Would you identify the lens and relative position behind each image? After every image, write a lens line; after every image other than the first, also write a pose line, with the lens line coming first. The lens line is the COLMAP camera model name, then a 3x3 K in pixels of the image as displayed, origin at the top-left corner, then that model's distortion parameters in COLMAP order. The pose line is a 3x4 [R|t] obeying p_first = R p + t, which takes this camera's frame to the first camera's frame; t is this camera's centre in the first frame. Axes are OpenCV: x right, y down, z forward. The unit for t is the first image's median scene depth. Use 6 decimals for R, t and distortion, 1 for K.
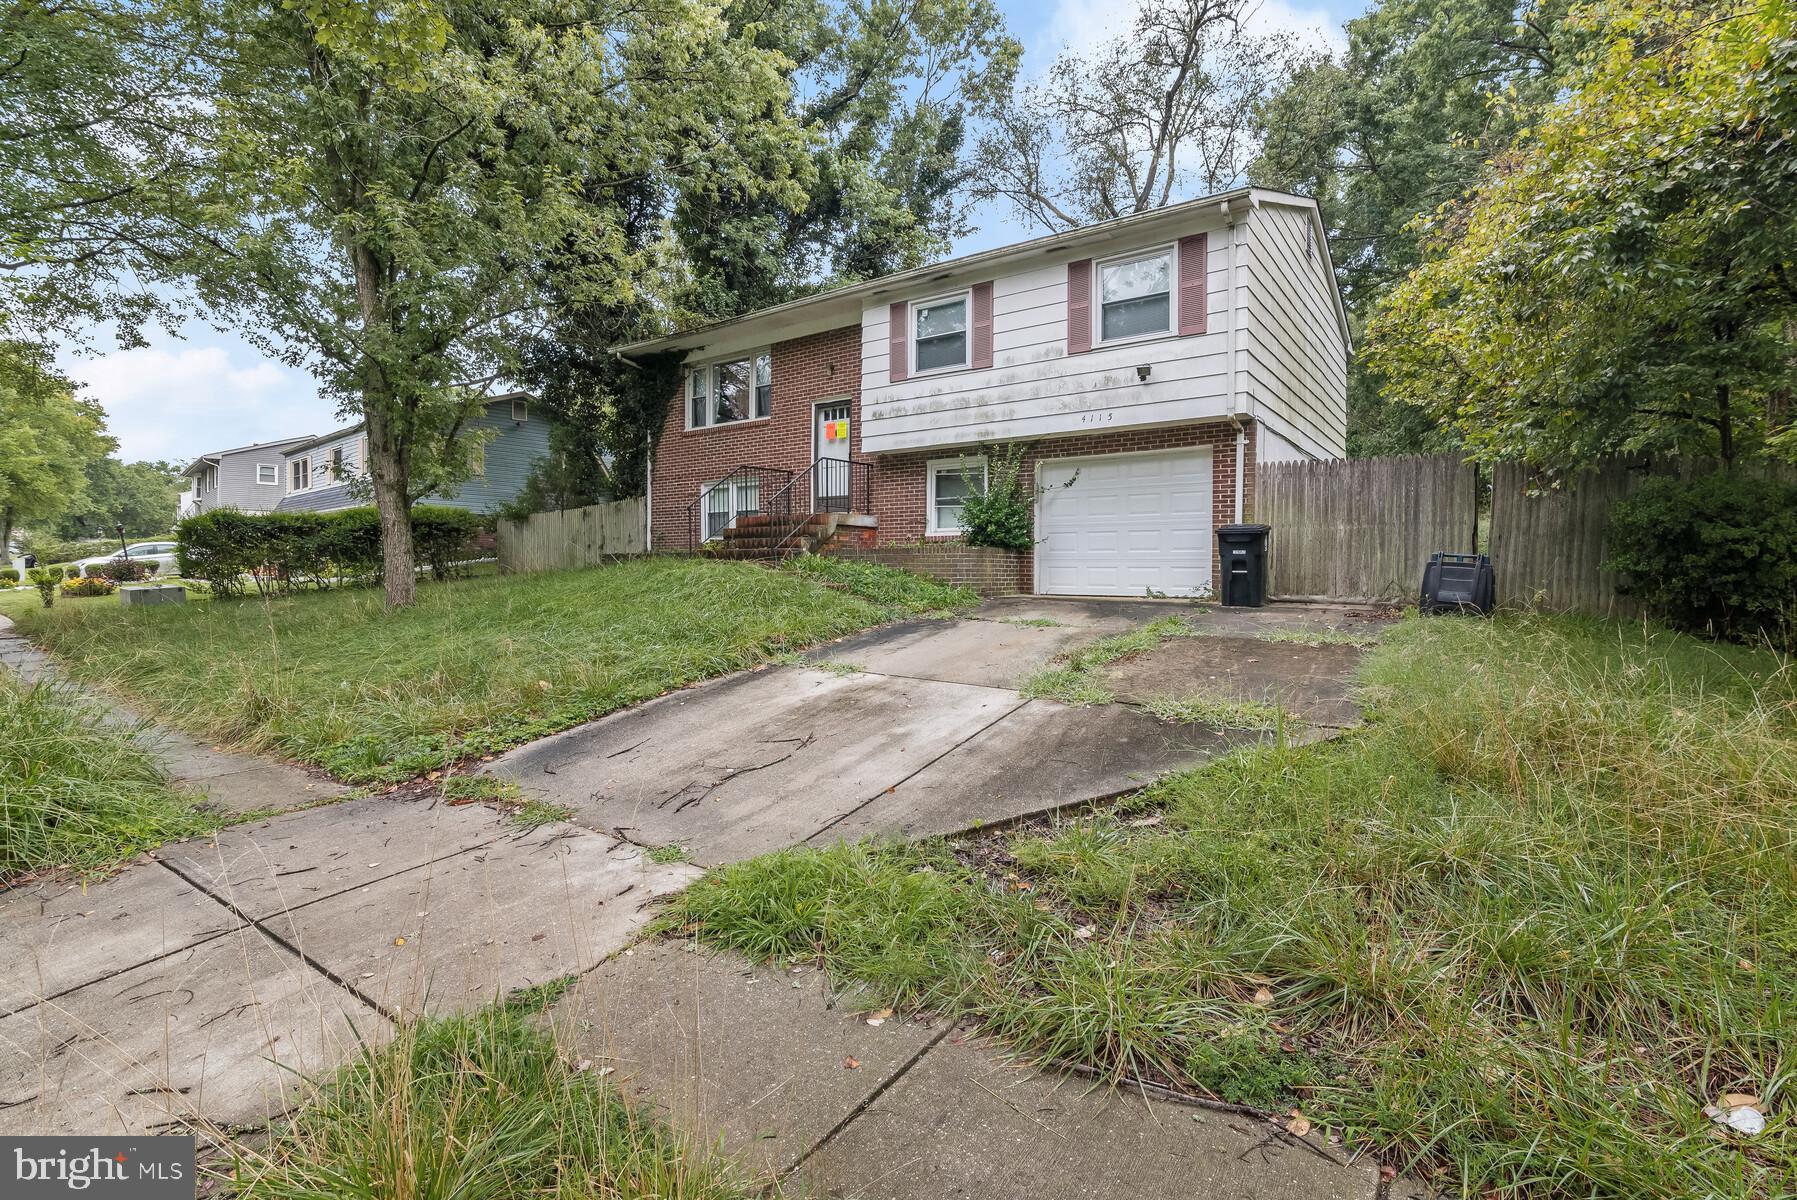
lens RADIAL K [[831.7, 0, 902.9], [0, 831.7, 594.4], [0, 0, 1]] dist [-0.022742, 0.003079]
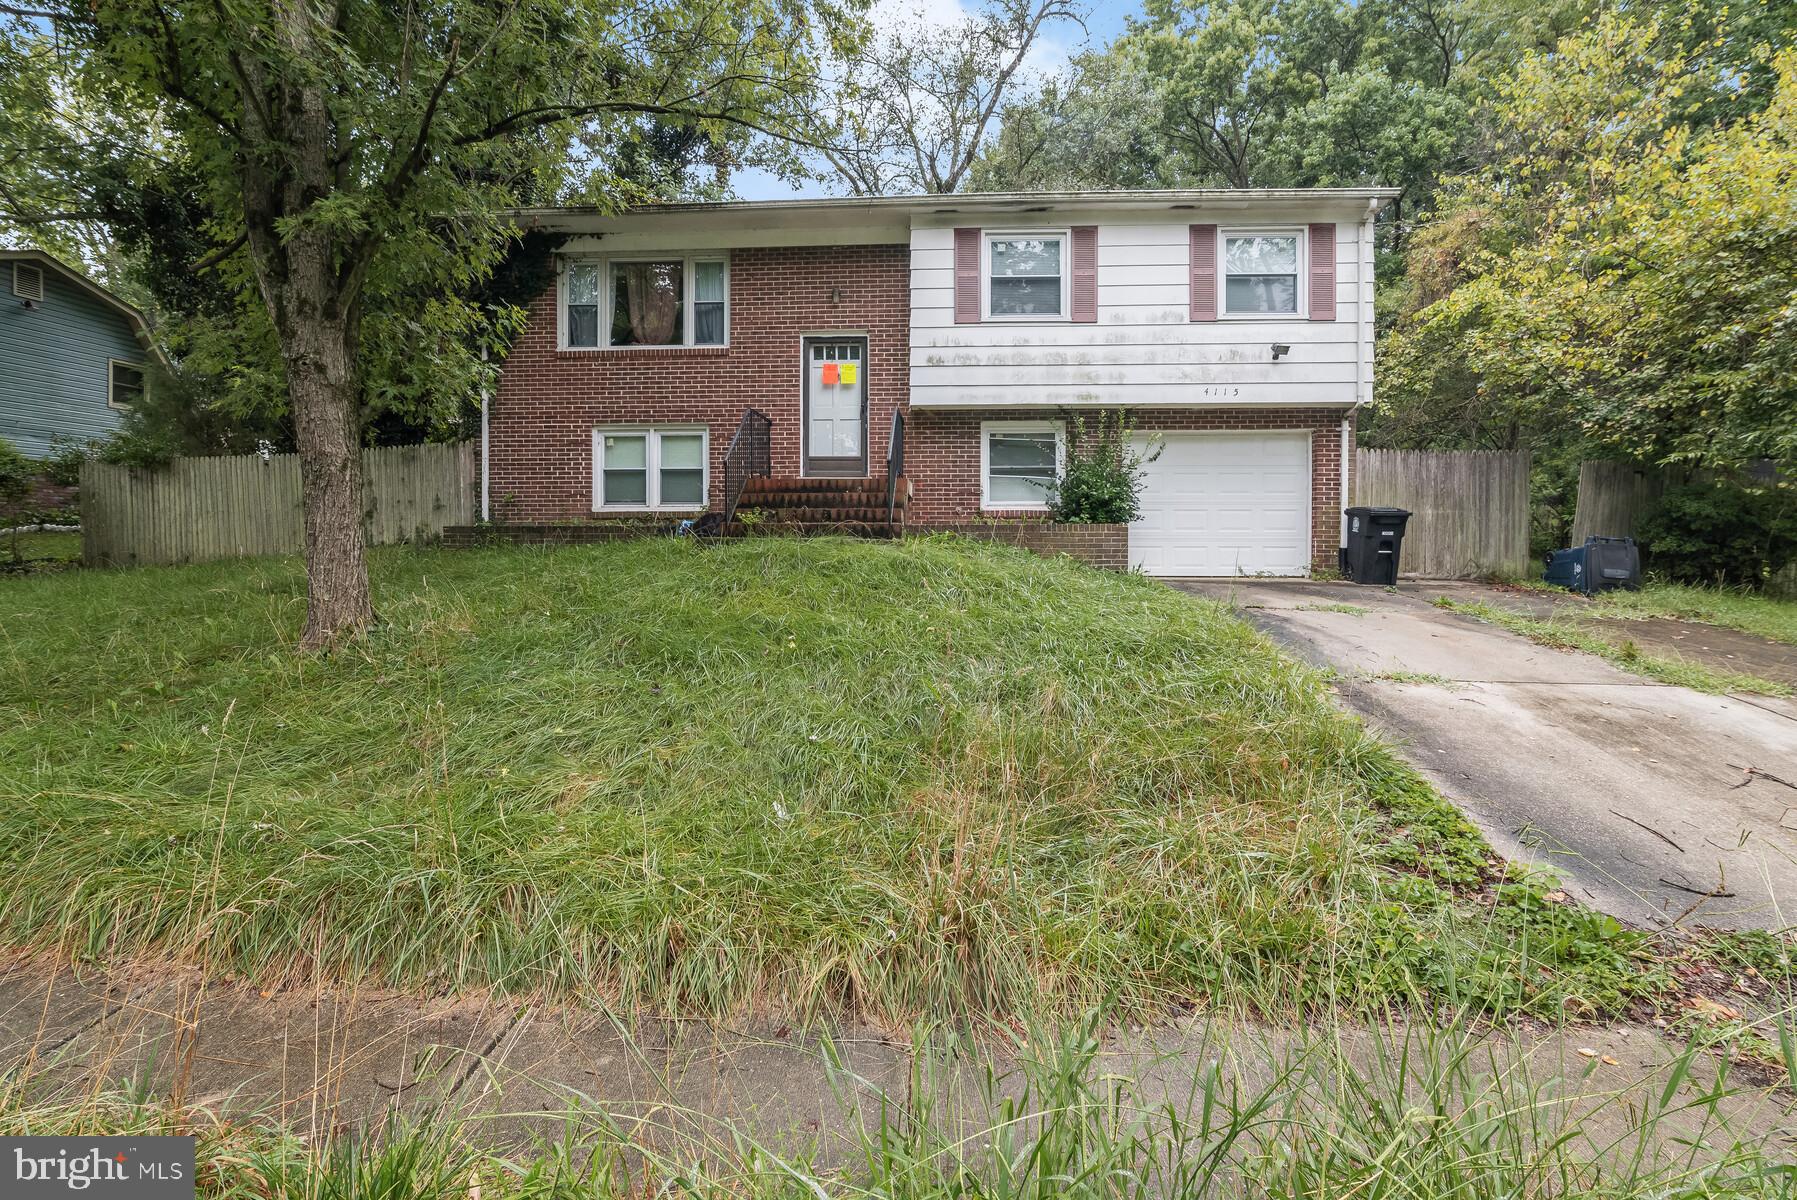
lens RADIAL K [[831.7, 0, 897.1], [0, 831.7, 566.5], [0, 0, 1]] dist [-0.022742, 0.003079]
pose [[0.839306, -0.016919, 0.543395, -0.525360], [0.017412, 0.999839, 0.004236, -0.018395], [-0.543380, 0.005906, 0.839466, 0.347040]]
